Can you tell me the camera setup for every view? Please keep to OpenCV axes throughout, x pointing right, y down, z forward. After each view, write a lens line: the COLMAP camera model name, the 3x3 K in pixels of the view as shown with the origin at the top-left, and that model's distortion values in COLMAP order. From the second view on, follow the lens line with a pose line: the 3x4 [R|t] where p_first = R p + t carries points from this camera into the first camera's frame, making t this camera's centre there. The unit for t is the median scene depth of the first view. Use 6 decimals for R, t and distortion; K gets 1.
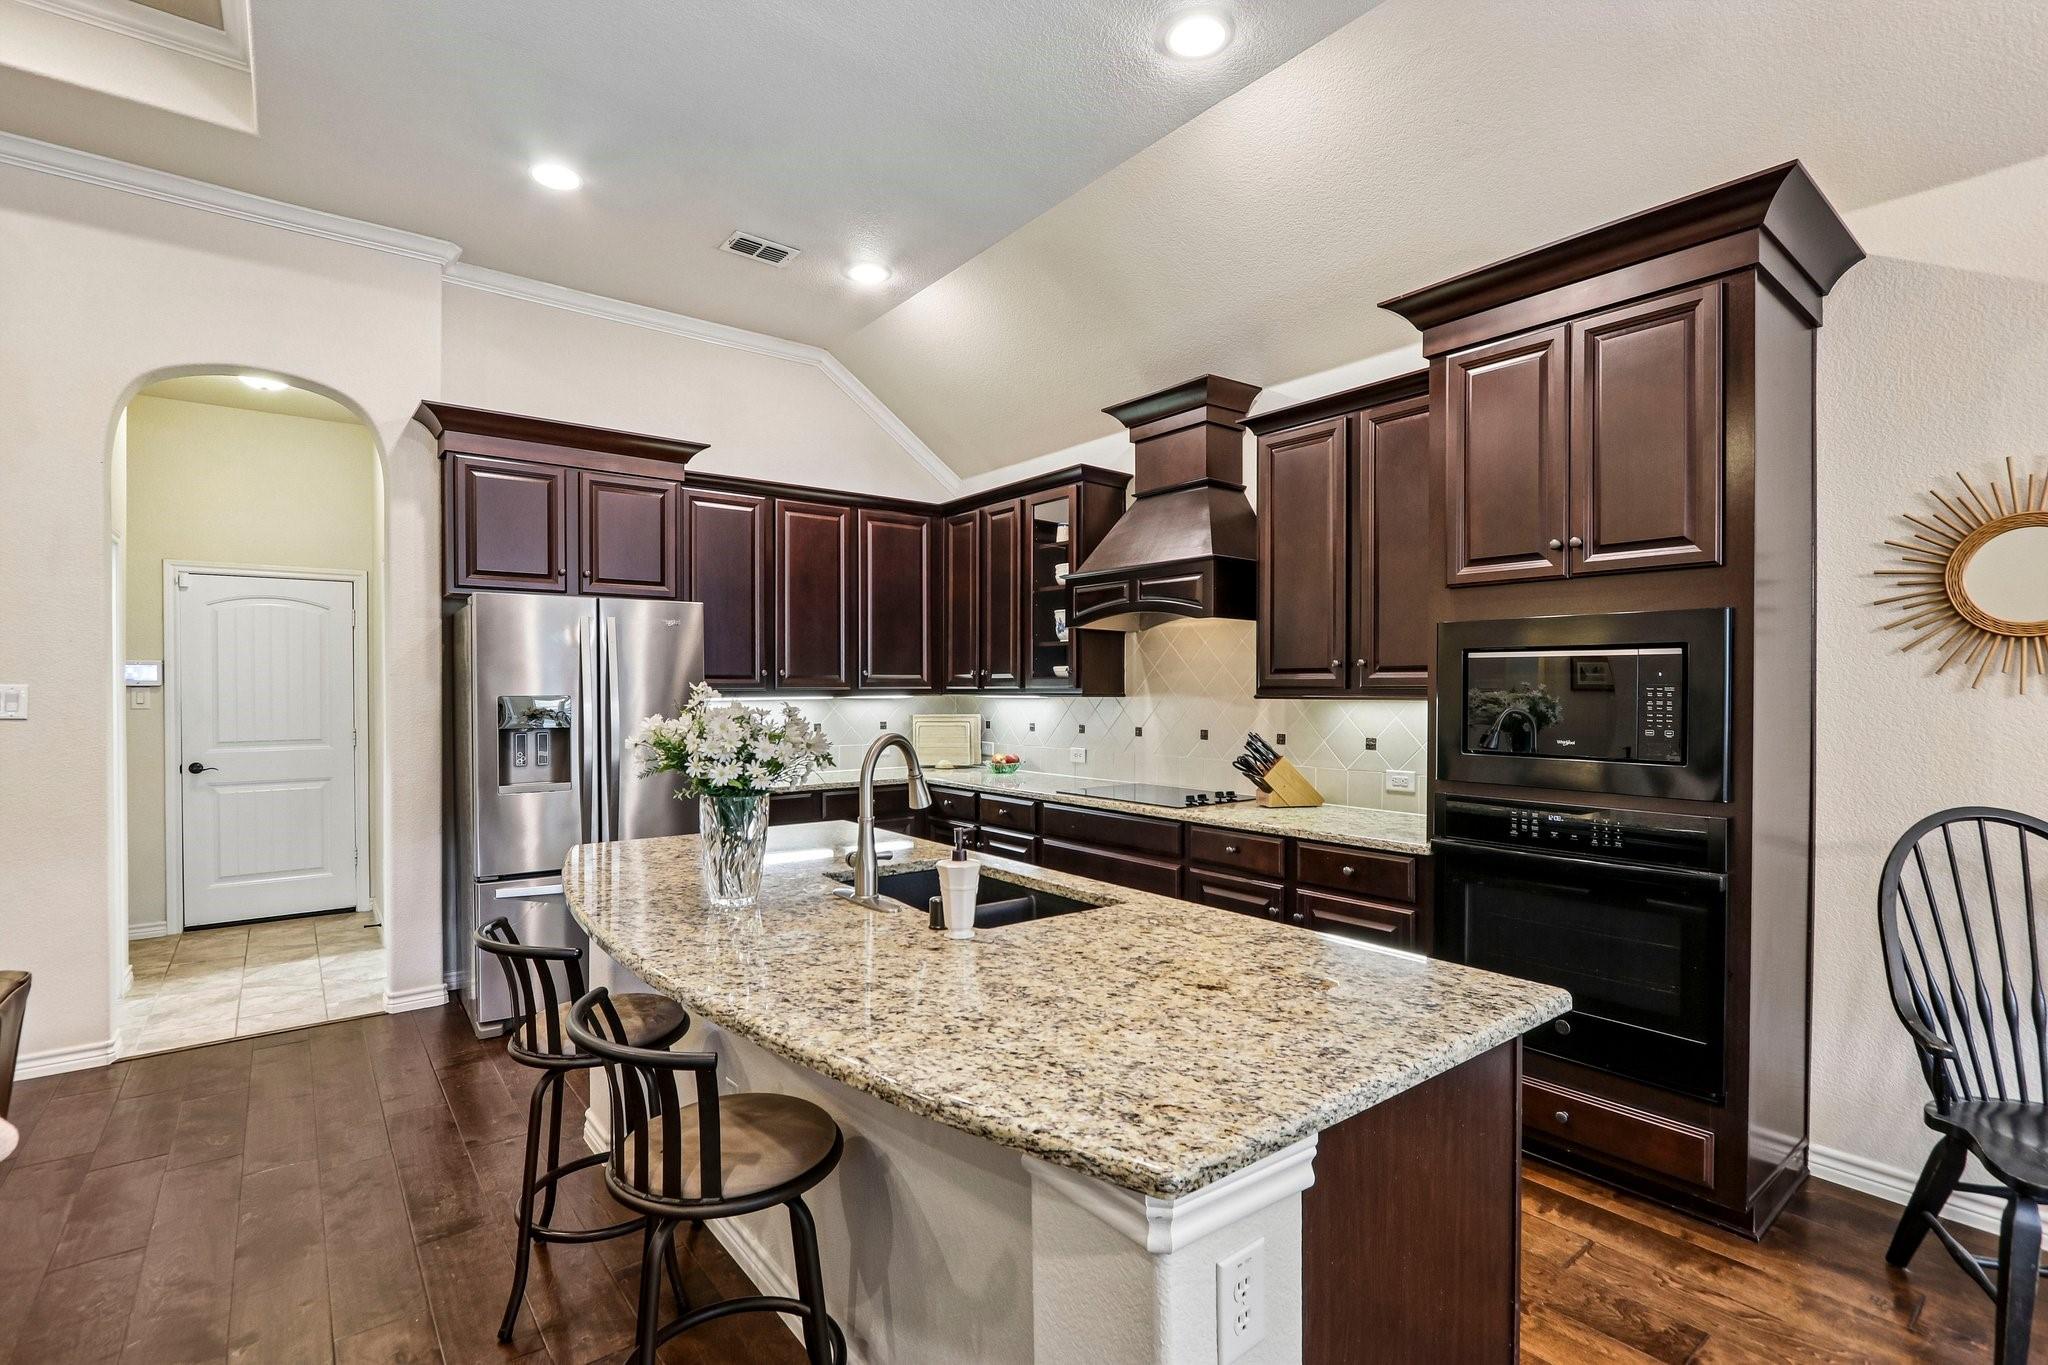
lens RADIAL K [[941.0, 0, 1032.0], [0, 941.0, 691.8], [0, 0, 1]] dist [-0.009321, 0.000199]
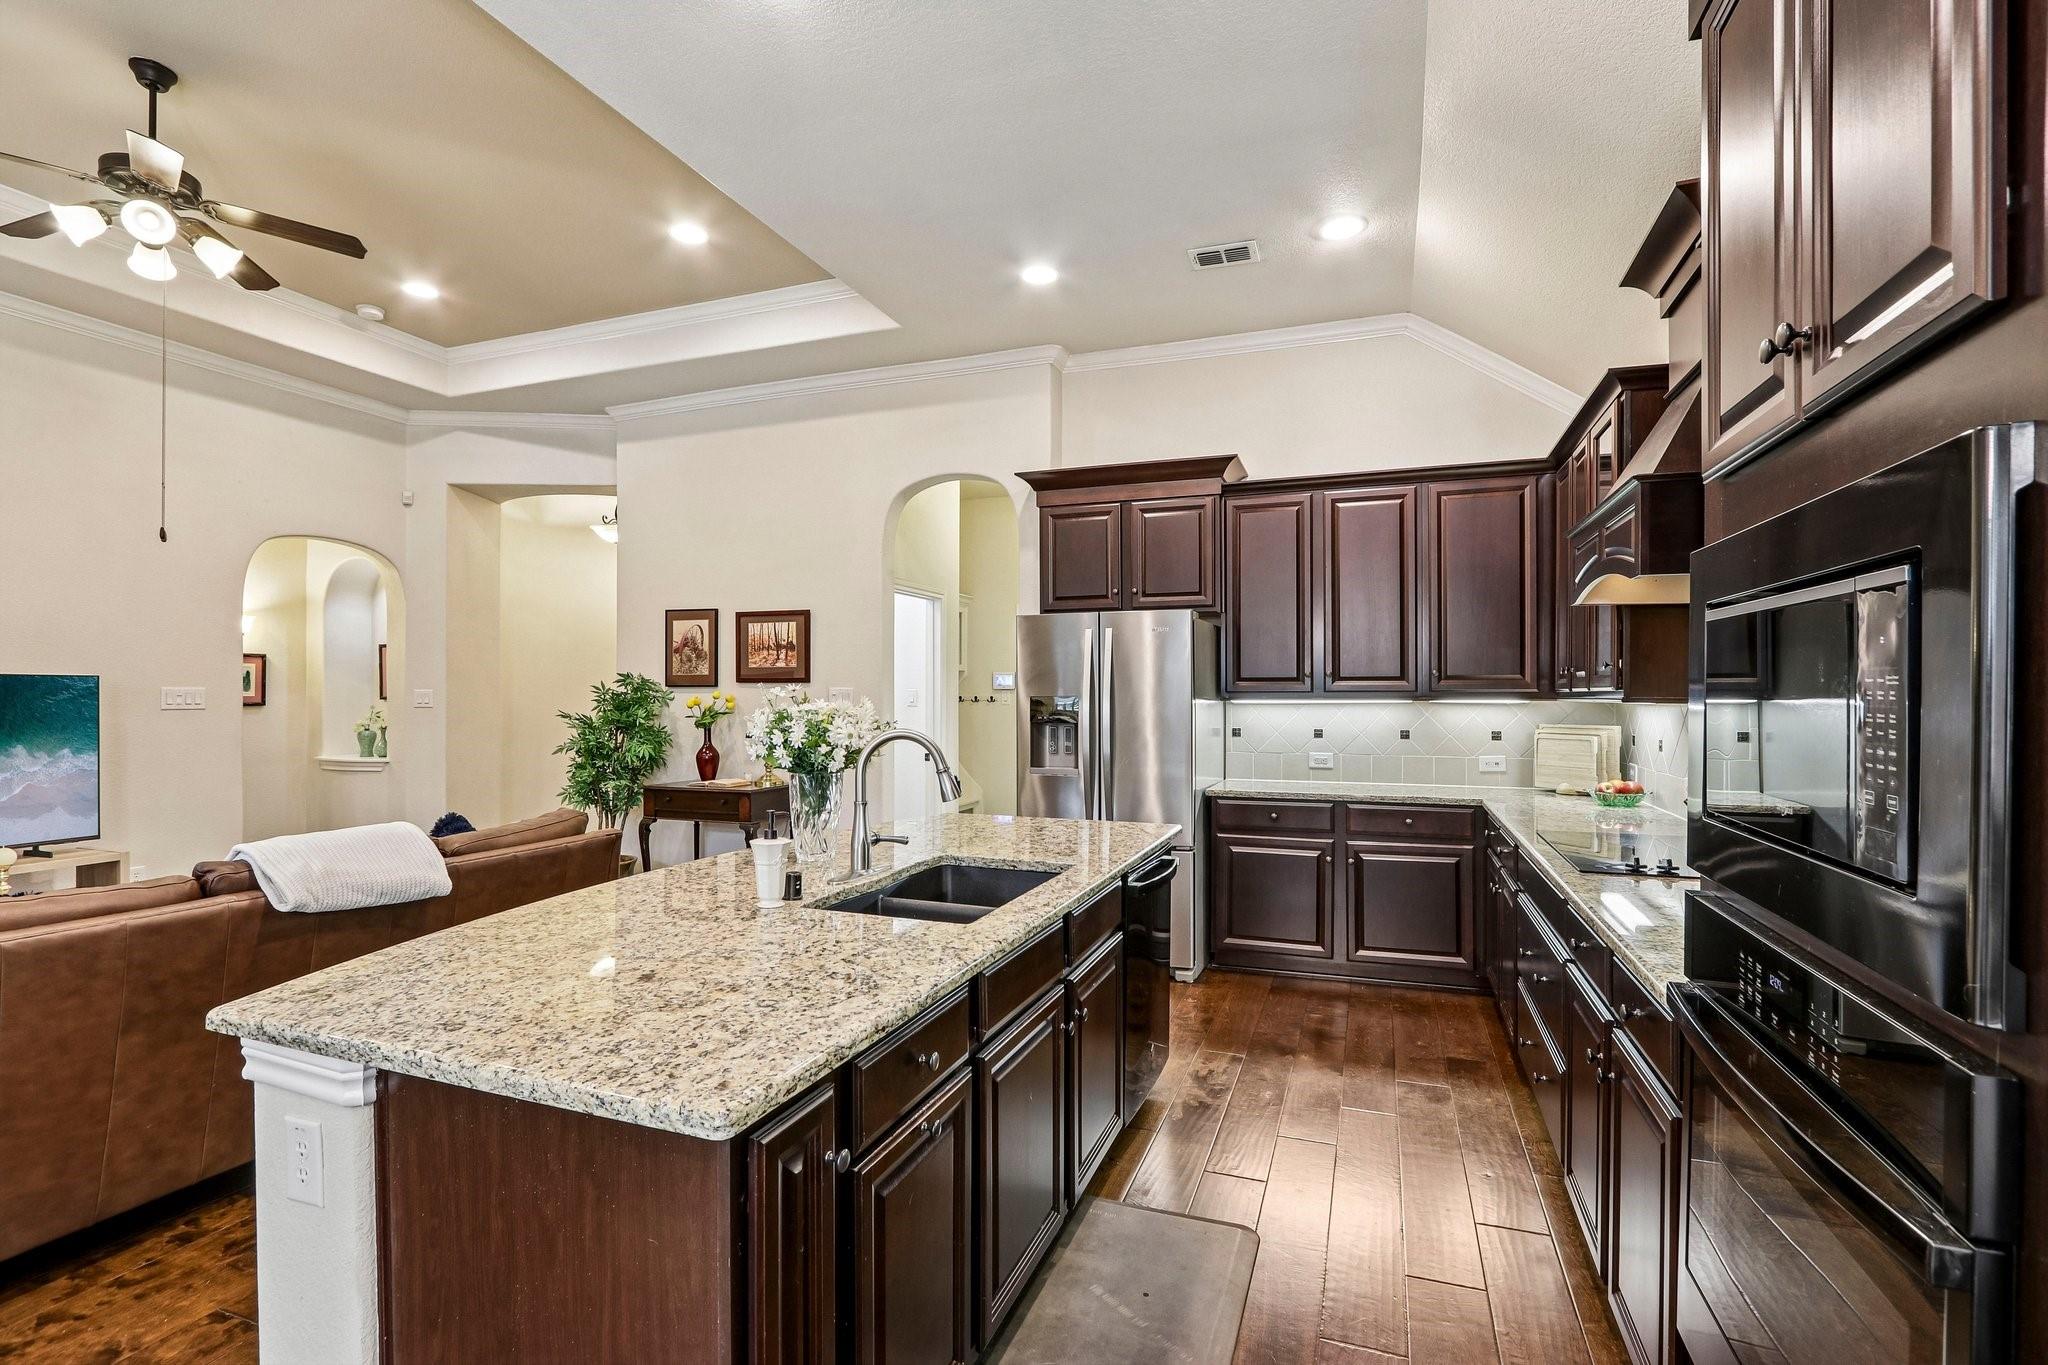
lens RADIAL K [[941.0, 0, 1032.0], [0, 941.0, 691.8], [0, 0, 1]] dist [-0.009321, 0.000199]
pose [[0.523339, 0.002737, -0.852120, 1.060257], [-0.006409, 0.999979, -0.000725, 0.001428], [0.852101, 0.005841, 0.523345, 0.680289]]
